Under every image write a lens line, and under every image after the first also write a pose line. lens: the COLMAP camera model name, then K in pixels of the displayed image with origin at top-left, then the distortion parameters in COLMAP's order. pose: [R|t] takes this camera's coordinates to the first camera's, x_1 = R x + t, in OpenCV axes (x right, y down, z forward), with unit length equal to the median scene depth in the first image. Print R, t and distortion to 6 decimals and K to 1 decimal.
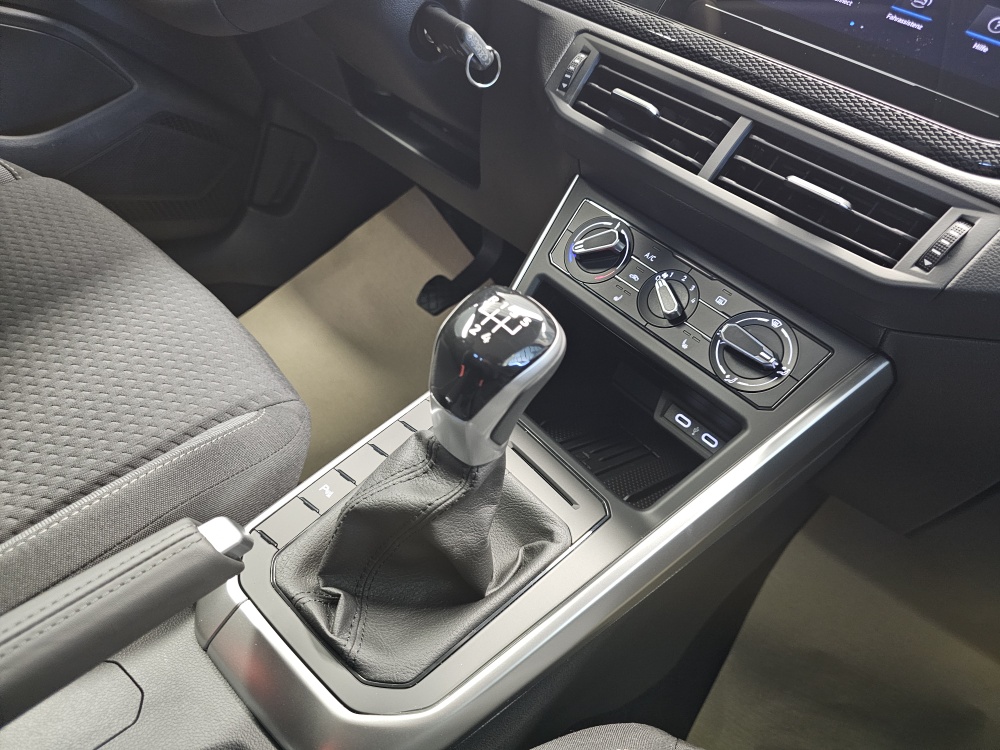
lens RADIAL K [[685.3, 0, 509.5], [0, 685.3, 356.0], [0, 0, 1]] dist [0.046065, -0.049682]
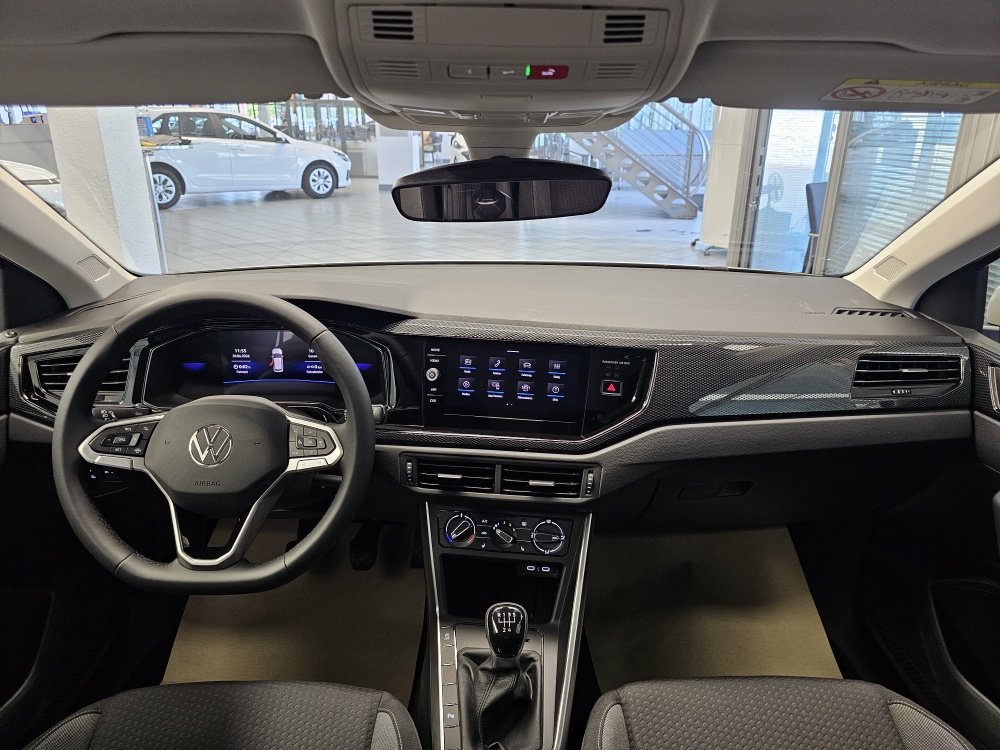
lens RADIAL K [[685.3, 0, 507.7], [0, 685.3, 363.0], [0, 0, 1]] dist [0.046065, -0.049682]
pose [[0.731620, -0.525702, 0.434016, -0.461734], [0.533321, 0.837932, 0.115926, -0.849052], [-0.424618, 0.146656, 0.893416, -1.145831]]
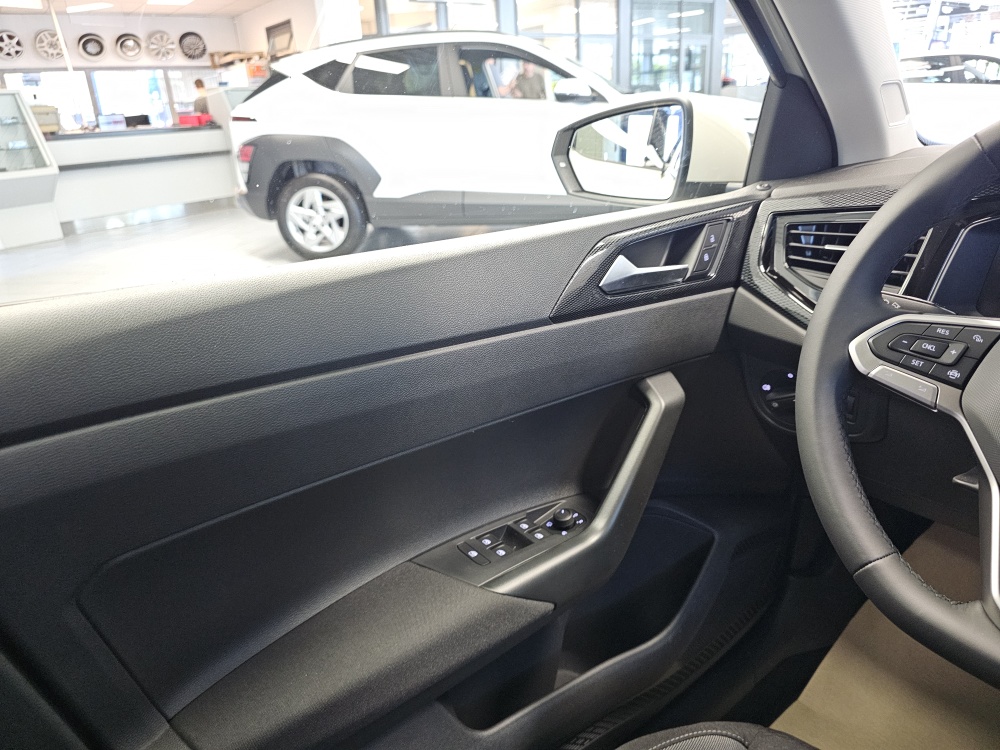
lens RADIAL K [[685.3, 0, 499.8], [0, 685.3, 357.1], [0, 0, 1]] dist [0.046065, -0.049682]
pose [[0.888497, -0.301583, -0.345862, -0.745048], [0.237956, 0.947252, -0.214688, -0.936226], [0.392365, 0.108449, 0.913394, -0.135223]]
